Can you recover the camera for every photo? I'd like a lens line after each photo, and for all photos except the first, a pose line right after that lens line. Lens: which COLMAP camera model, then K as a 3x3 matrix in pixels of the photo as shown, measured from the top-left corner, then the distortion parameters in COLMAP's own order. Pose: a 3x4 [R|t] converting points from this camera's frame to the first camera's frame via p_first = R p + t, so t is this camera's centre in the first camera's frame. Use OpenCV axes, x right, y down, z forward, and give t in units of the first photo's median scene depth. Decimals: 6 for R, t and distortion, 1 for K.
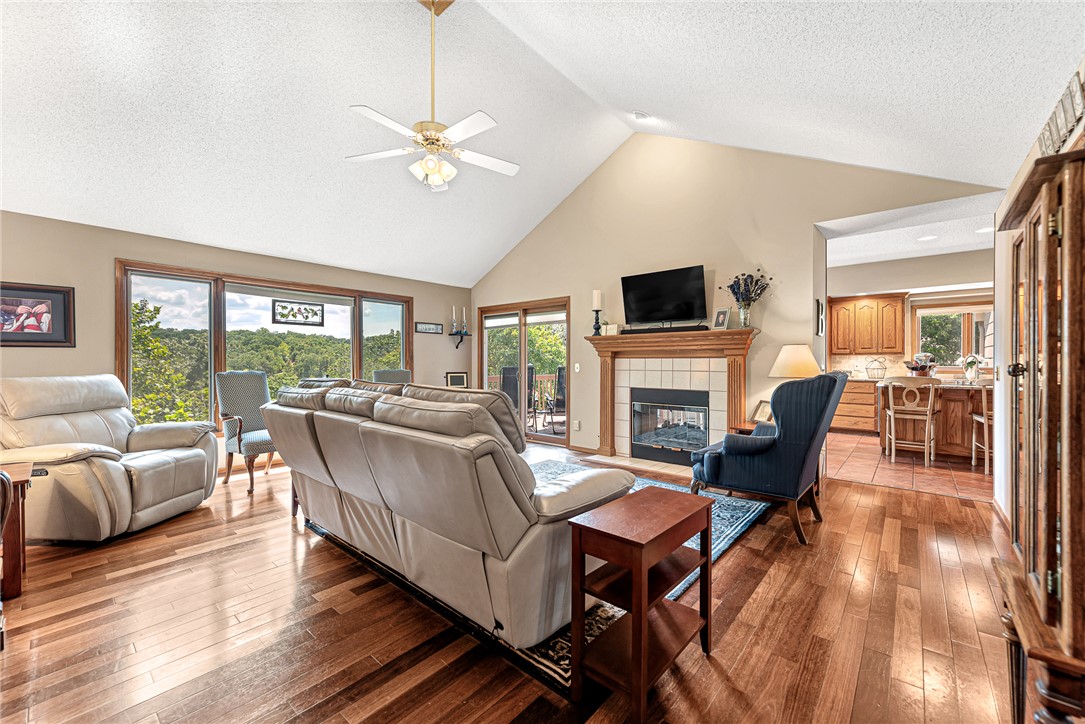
lens RADIAL K [[427.8, 0, 540.1], [0, 427.8, 365.0], [0, 0, 1]] dist [0.011170, -0.000168]
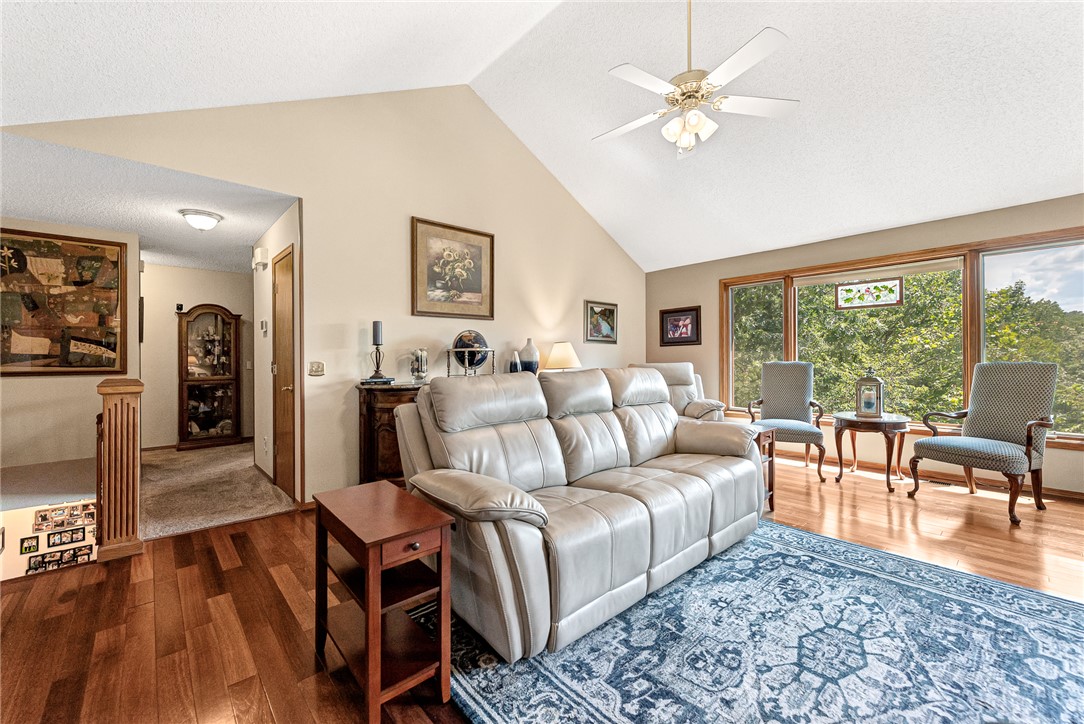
lens RADIAL K [[435.9, 0, 543.2], [0, 435.9, 355.9], [0, 0, 1]] dist [0.009906, -0.000840]
pose [[-0.124481, 0.000099, -0.992222, 0.417883], [0.009322, 0.999956, -0.001069, -0.003740], [0.992178, -0.009383, -0.124476, 0.517140]]
